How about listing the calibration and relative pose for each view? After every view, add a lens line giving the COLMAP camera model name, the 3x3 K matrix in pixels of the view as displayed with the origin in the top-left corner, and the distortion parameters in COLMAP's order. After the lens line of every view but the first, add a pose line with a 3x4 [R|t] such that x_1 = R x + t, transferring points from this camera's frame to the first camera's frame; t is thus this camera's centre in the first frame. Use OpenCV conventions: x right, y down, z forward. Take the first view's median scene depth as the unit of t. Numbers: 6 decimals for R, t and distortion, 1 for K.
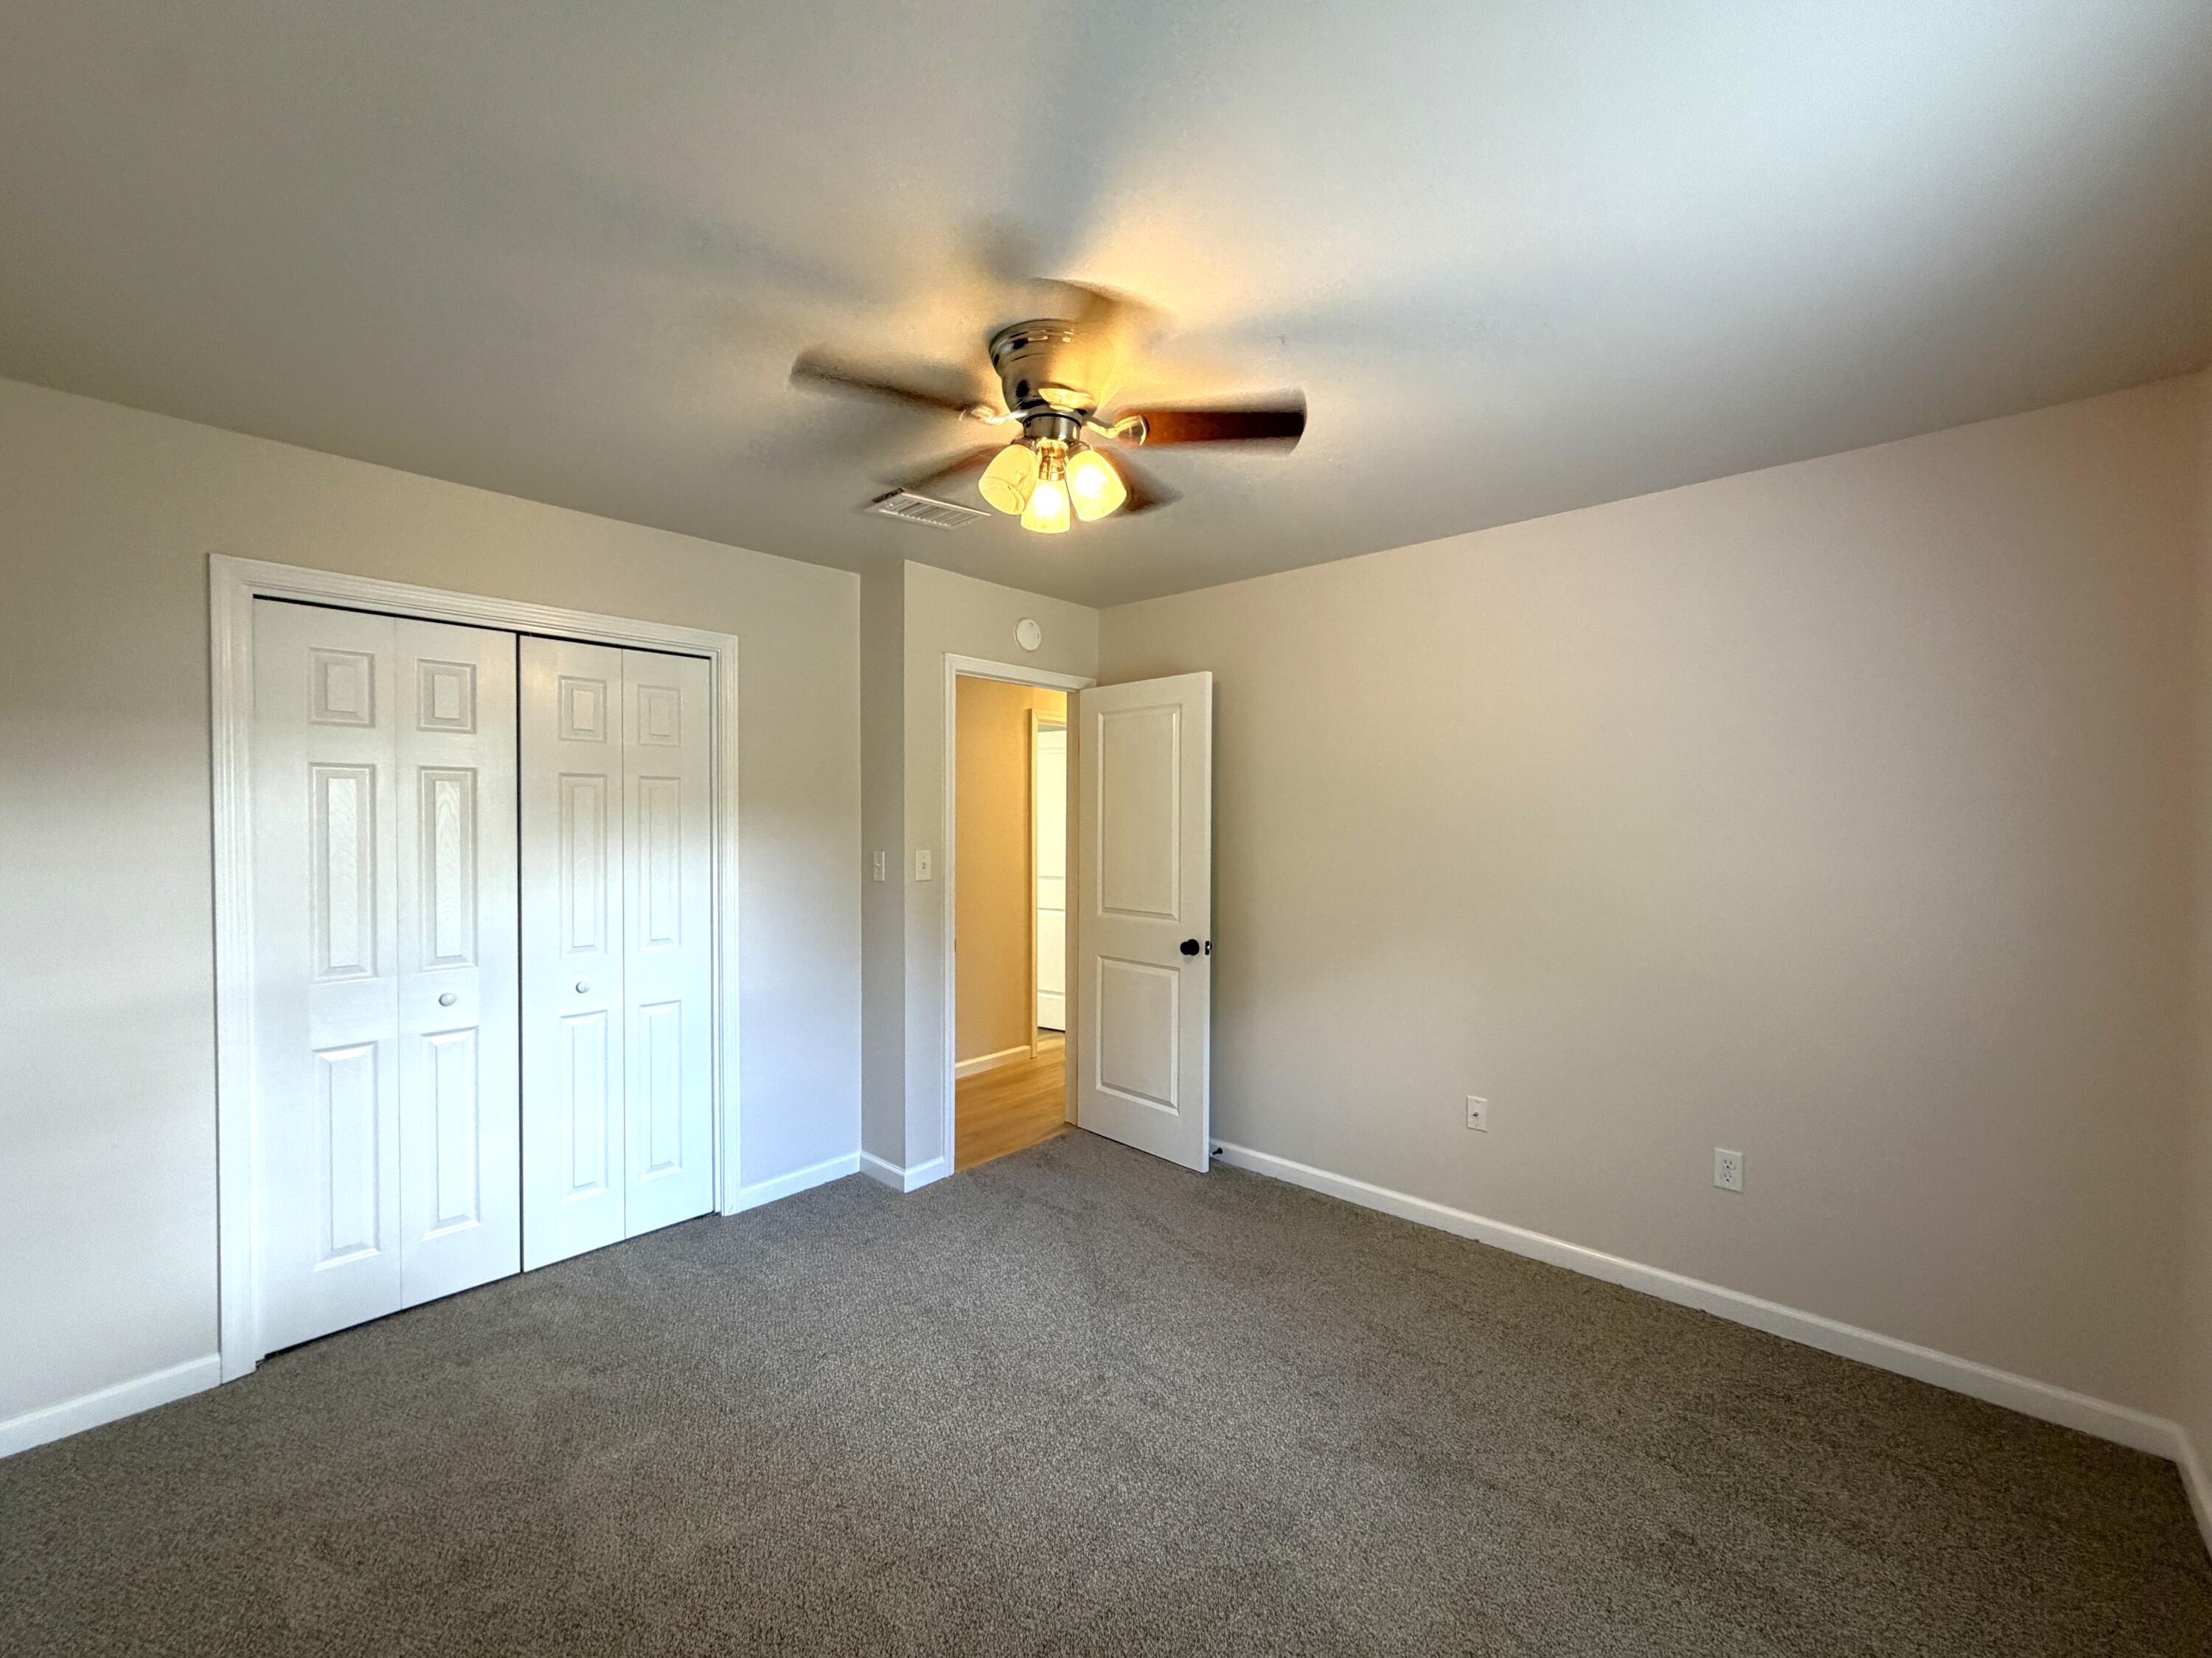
lens RADIAL K [[887.3, 0, 1105.0], [0, 887.3, 829.8], [0, 0, 1]] dist [-0.000572, 0.000139]
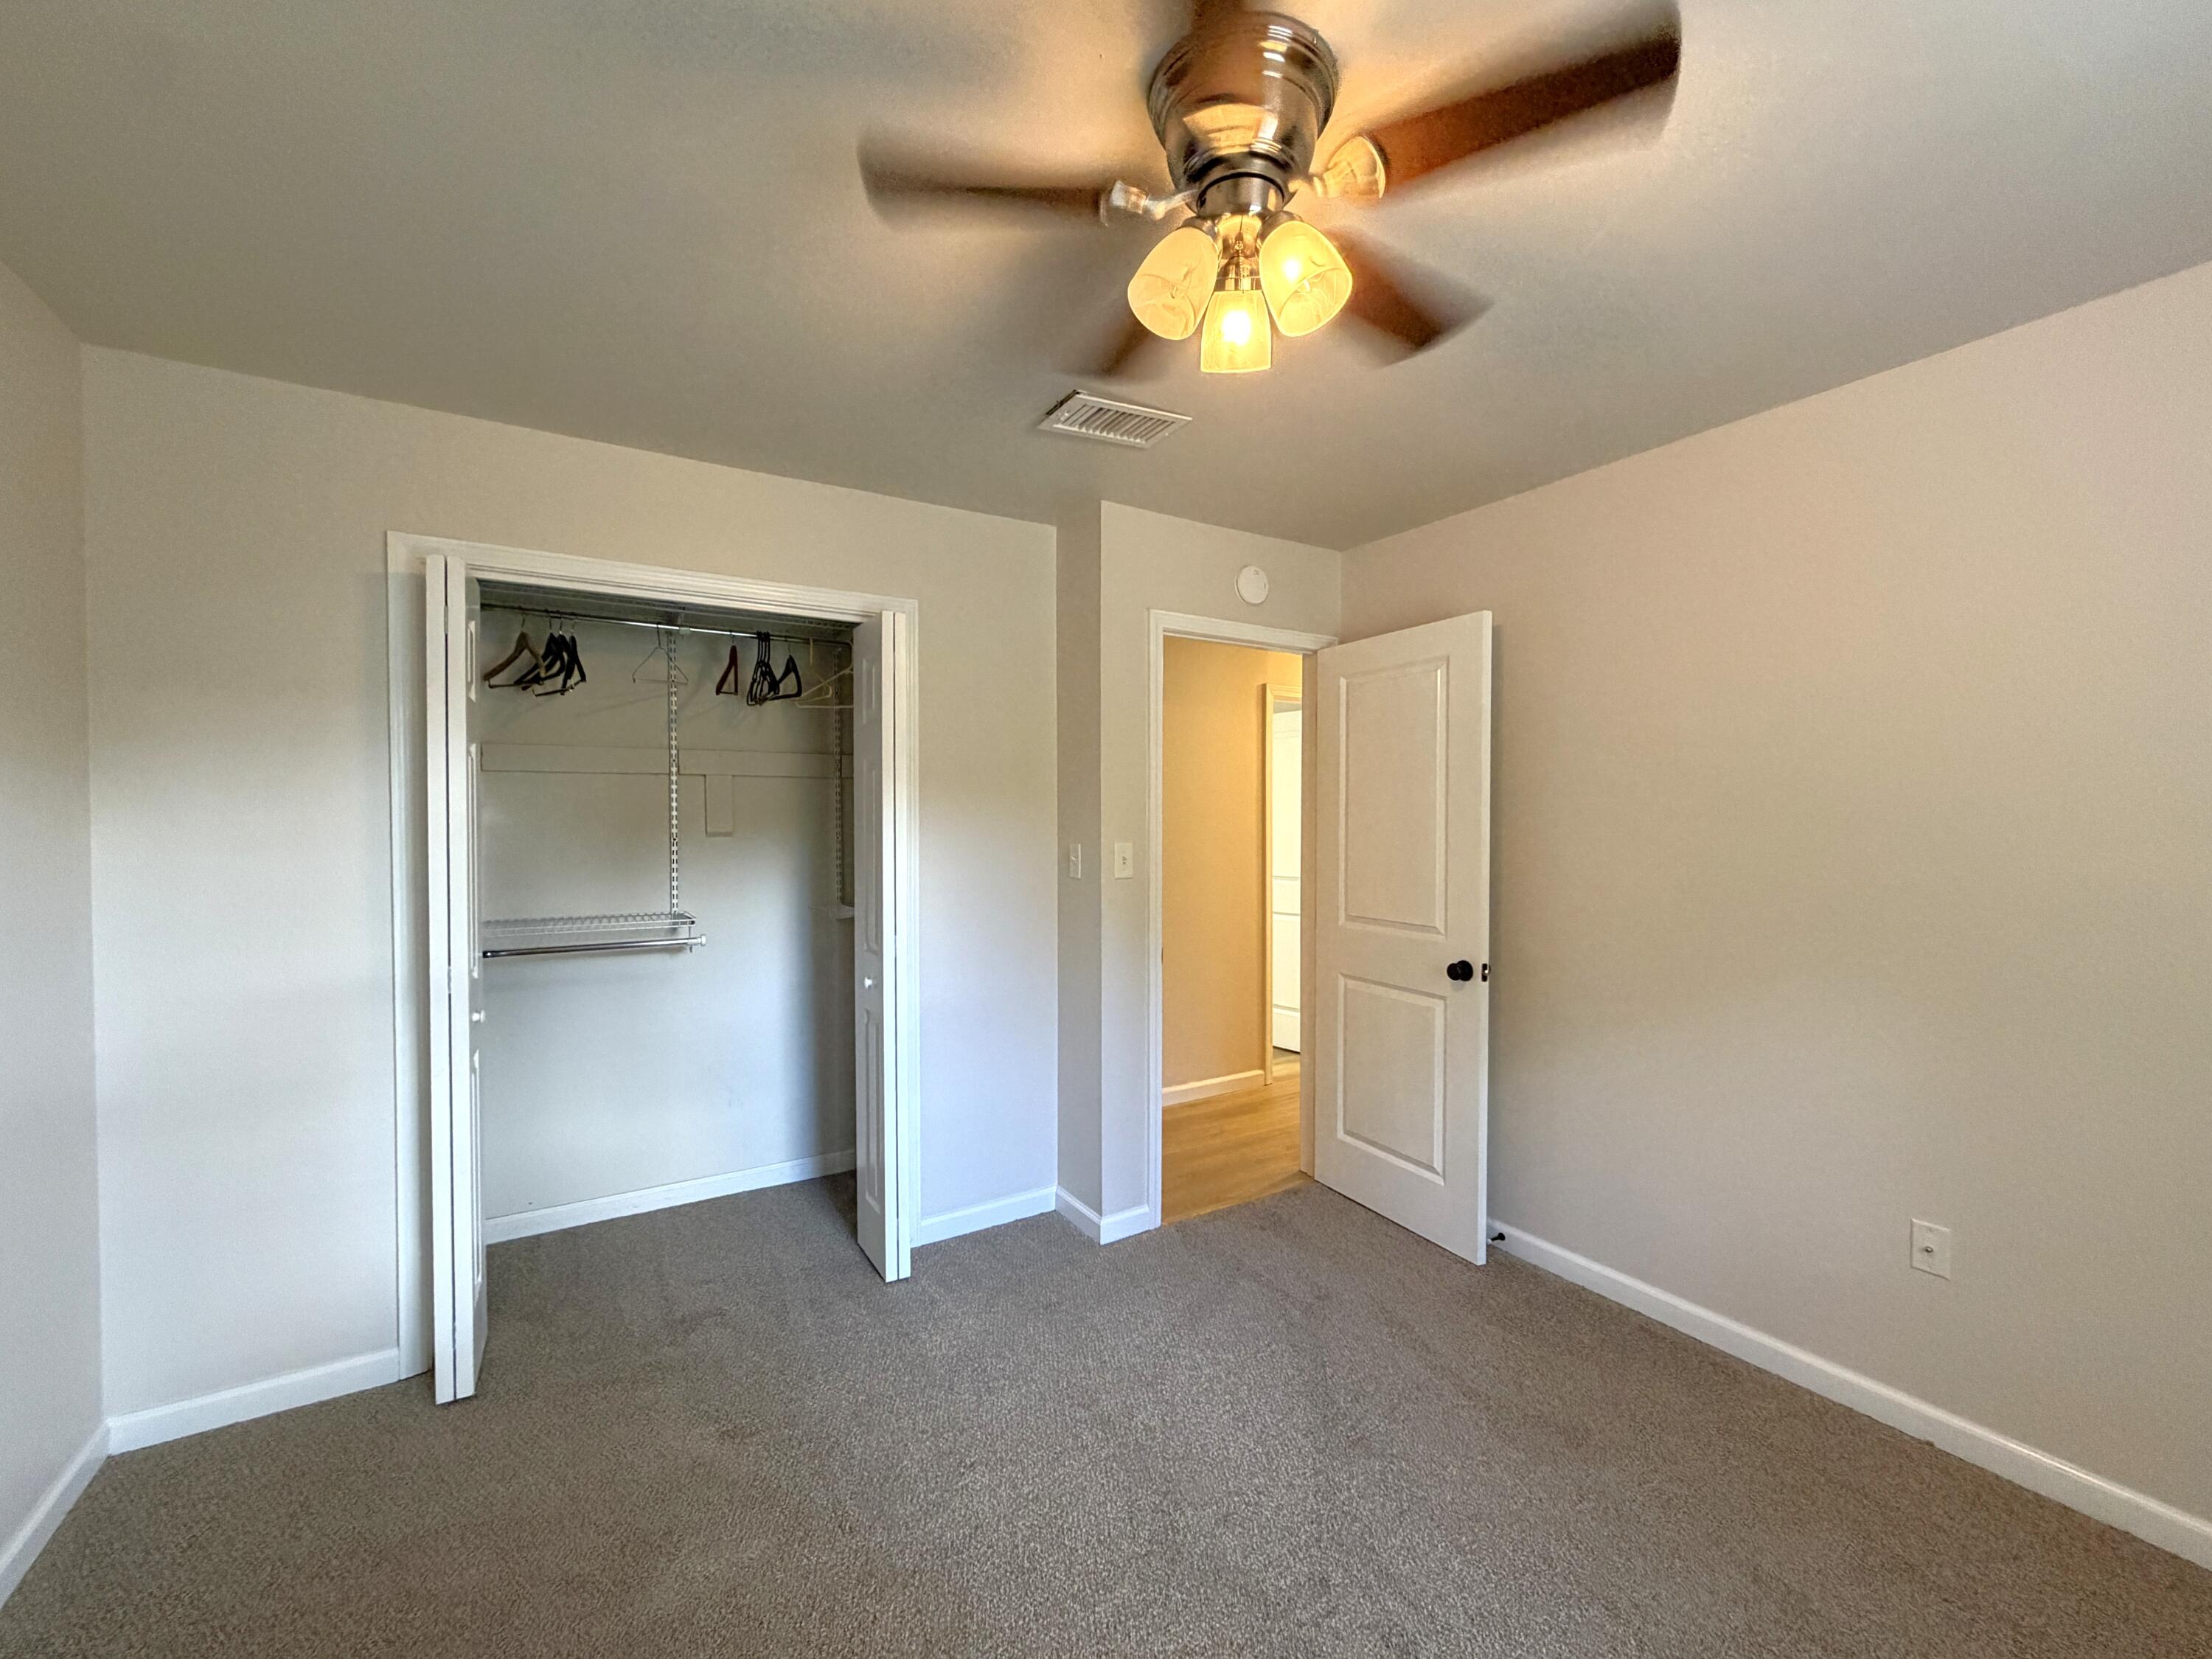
lens RADIAL K [[887.4, 0, 1105.0], [0, 887.4, 830.3], [0, 0, 1]] dist [-0.000572, 0.000139]
pose [[0.959215, 0.001520, -0.282673, 0.017666], [-0.001228, 0.999999, 0.001211, 0.010182], [0.282674, -0.000814, 0.959216, 0.177713]]
